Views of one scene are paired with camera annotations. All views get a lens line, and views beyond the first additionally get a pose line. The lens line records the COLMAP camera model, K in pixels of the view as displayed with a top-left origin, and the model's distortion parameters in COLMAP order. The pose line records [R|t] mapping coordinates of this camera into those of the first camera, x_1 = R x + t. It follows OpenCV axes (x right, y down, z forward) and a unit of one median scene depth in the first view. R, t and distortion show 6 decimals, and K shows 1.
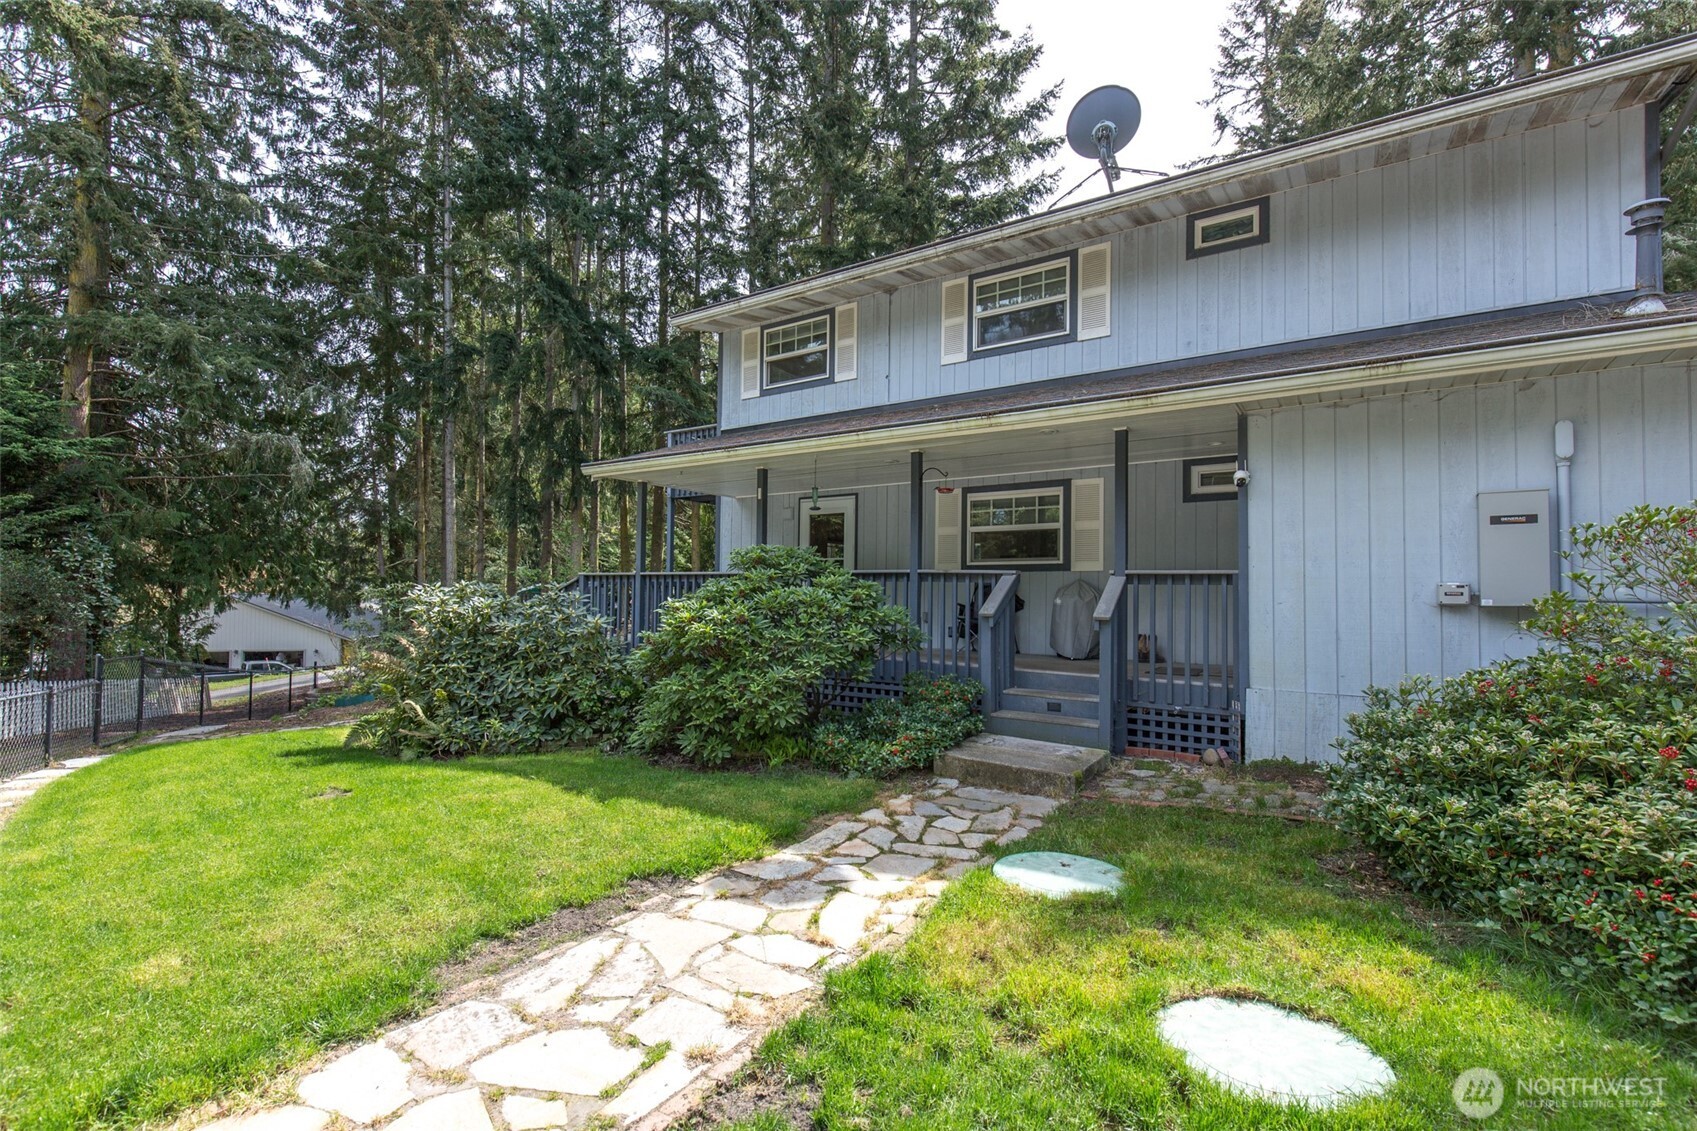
lens RADIAL K [[747.4, 0, 855.0], [0, 747.4, 585.5], [0, 0, 1]] dist [0.030334, -0.020673]
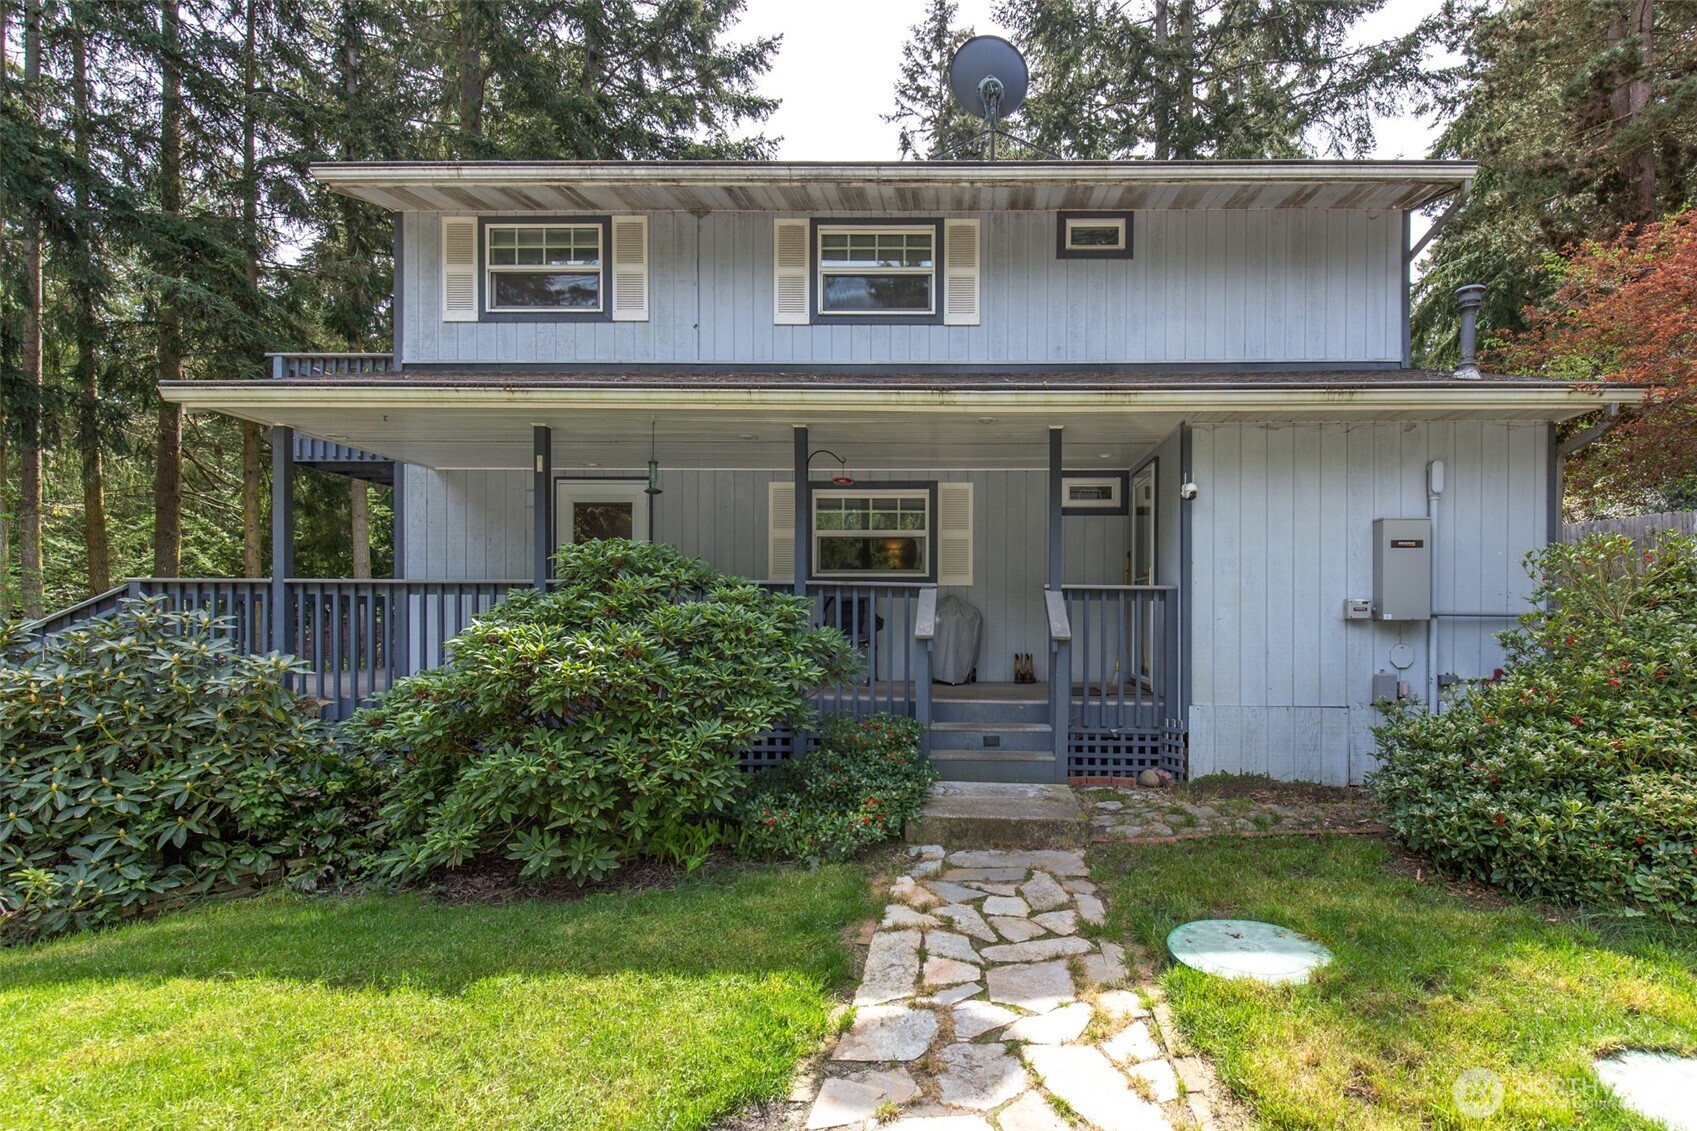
lens RADIAL K [[775.0, 0, 845.6], [0, 775.0, 628.7], [0, 0, 1]] dist [0.027347, -0.013699]
pose [[0.843636, -0.015964, 0.536679, -0.357918], [-0.002018, 0.999457, 0.032902, 0.002487], [-0.536912, -0.028841, 0.843145, 0.336421]]
